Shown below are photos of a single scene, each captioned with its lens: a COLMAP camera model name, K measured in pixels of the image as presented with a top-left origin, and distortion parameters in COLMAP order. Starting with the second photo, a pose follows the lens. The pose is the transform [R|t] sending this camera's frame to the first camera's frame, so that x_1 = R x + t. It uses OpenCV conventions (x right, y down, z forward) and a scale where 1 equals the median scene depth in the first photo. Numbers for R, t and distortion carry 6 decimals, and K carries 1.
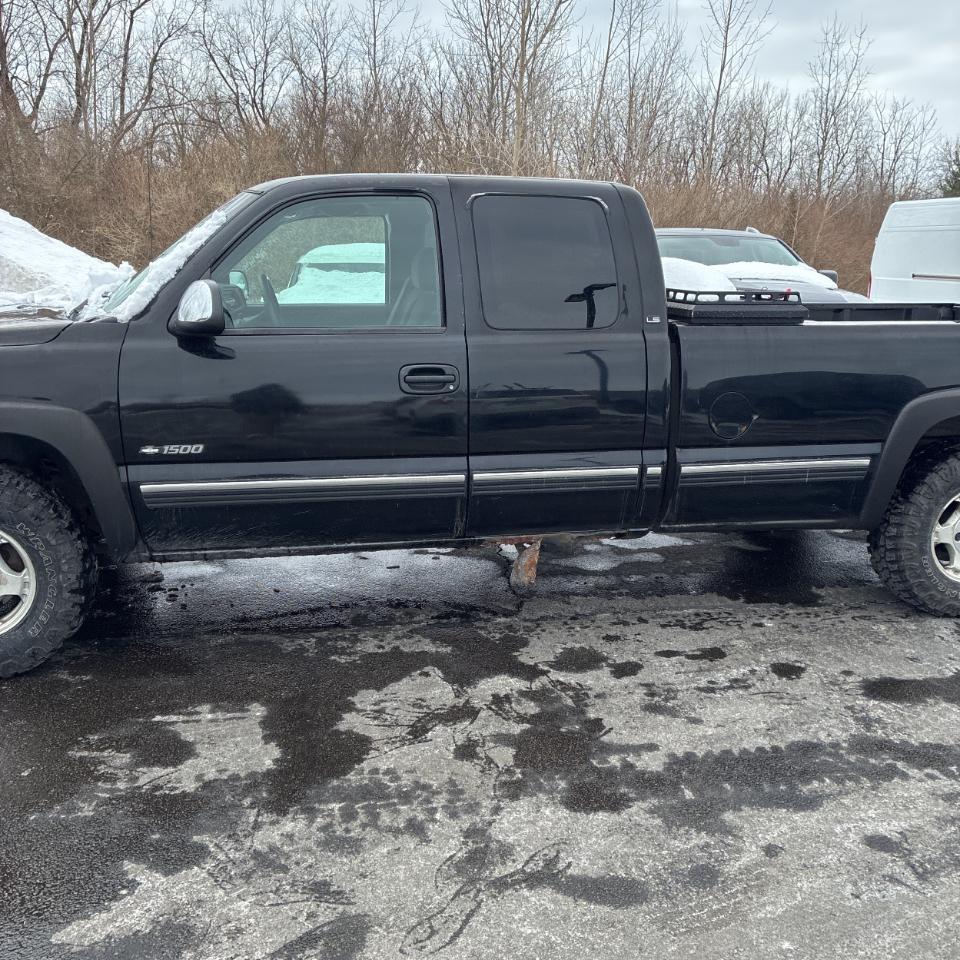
lens RADIAL K [[971.0, 0, 487.6], [0, 971.0, 487.5], [0, 0, 1]] dist [0.035778, -0.019290]
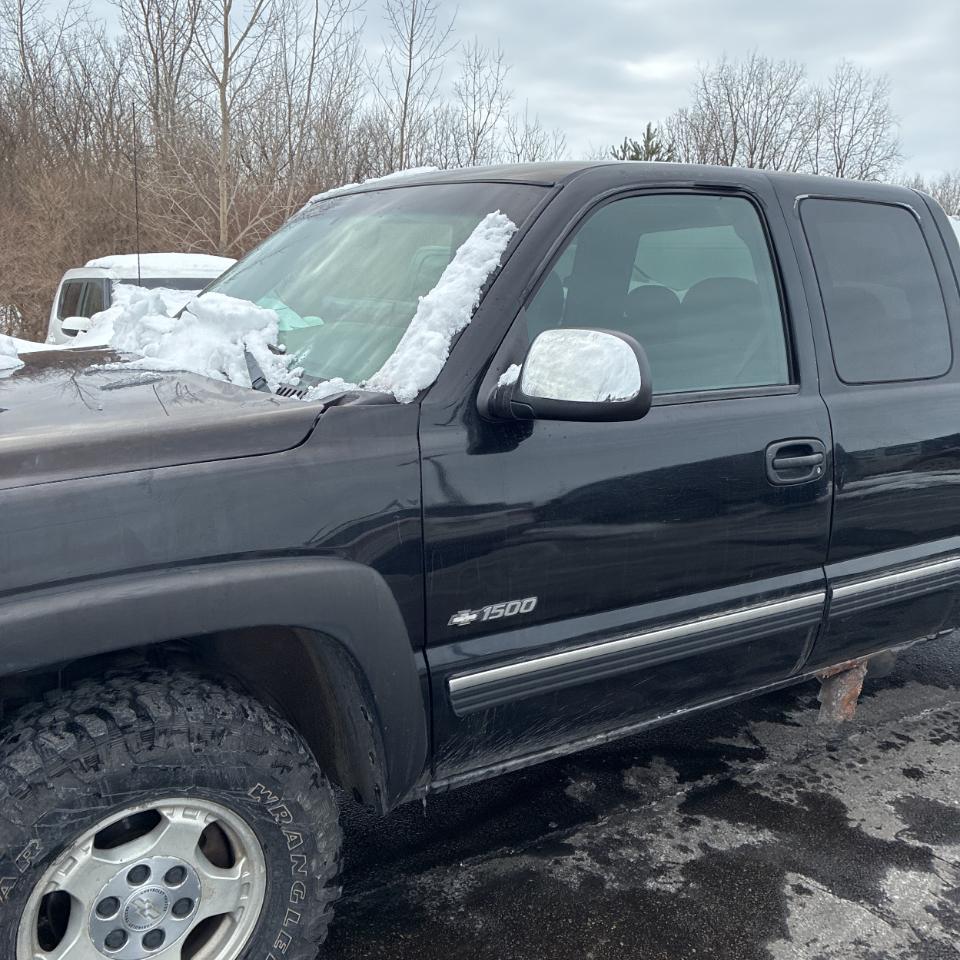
lens RADIAL K [[982.4, 0, 480.0], [0, 982.4, 480.0], [0, 0, 1]] dist [0.028433, 0.001066]
pose [[0.937853, -0.066511, 0.340600, -0.494022], [0.073297, 0.997285, -0.007079, -0.107243], [-0.339205, 0.031604, 0.940182, 0.411223]]
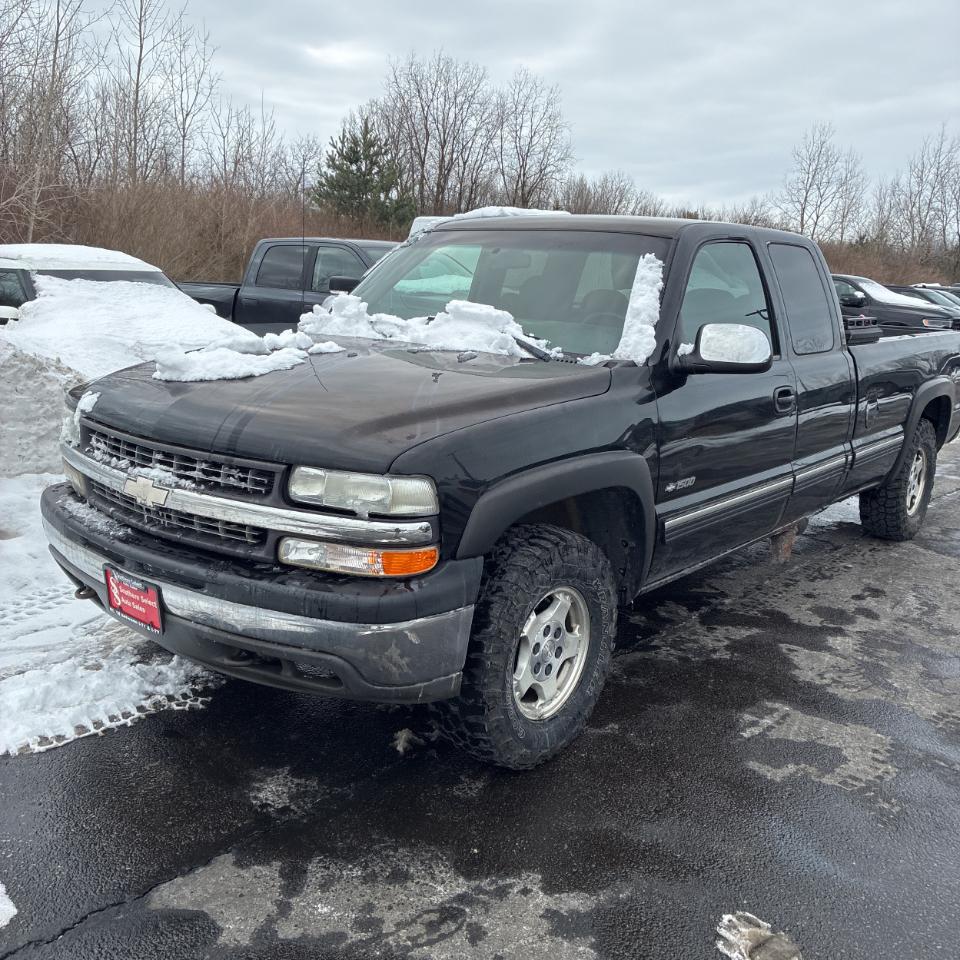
lens RADIAL K [[969.4, 0, 495.1], [0, 969.4, 475.6], [0, 0, 1]] dist [0.013924, 0.017600]
pose [[0.783086, -0.114632, 0.611258, -1.037432], [0.117132, 0.992461, 0.036062, -0.101165], [-0.610784, 0.043358, 0.790610, 0.280697]]
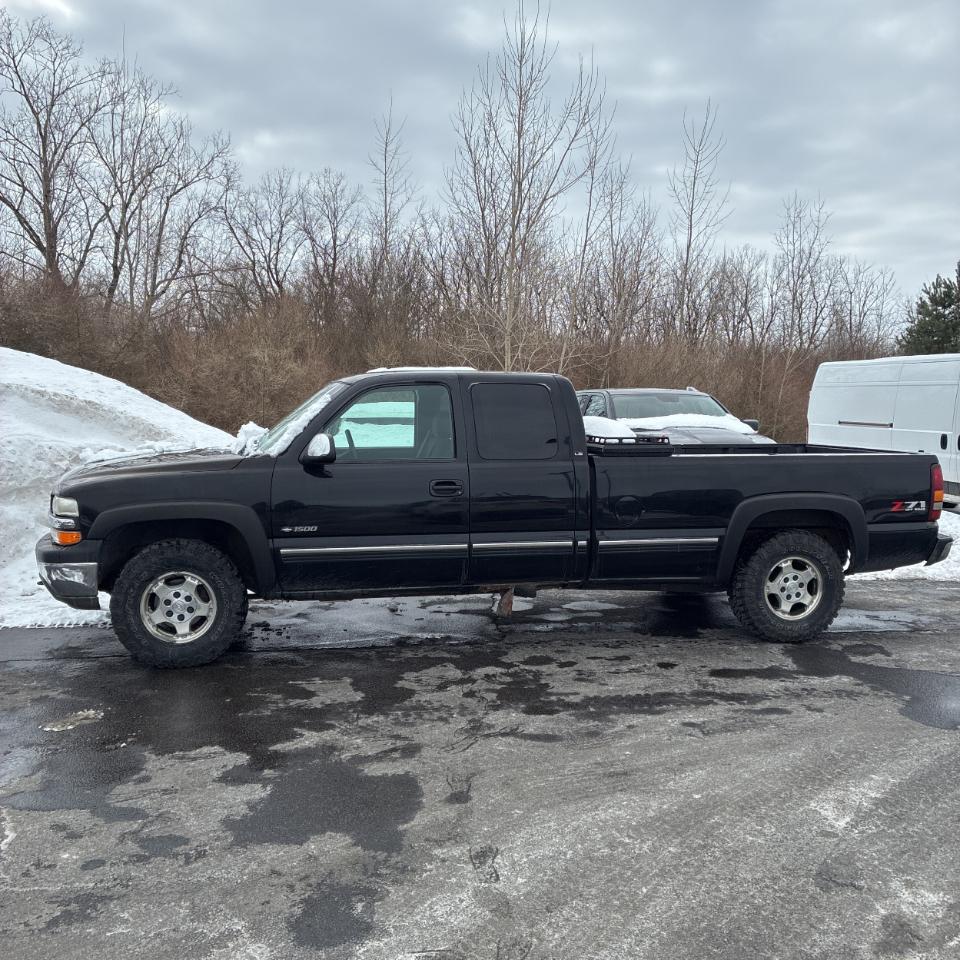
lens RADIAL K [[969.4, 0, 495.1], [0, 969.4, 475.6], [0, 0, 1]] dist [0.013924, 0.017600]
pose [[0.999932, -0.008591, 0.007928, 0.011693], [0.009738, 0.987322, -0.158429, 0.134373], [-0.006466, 0.158496, 0.987338, -0.674814]]
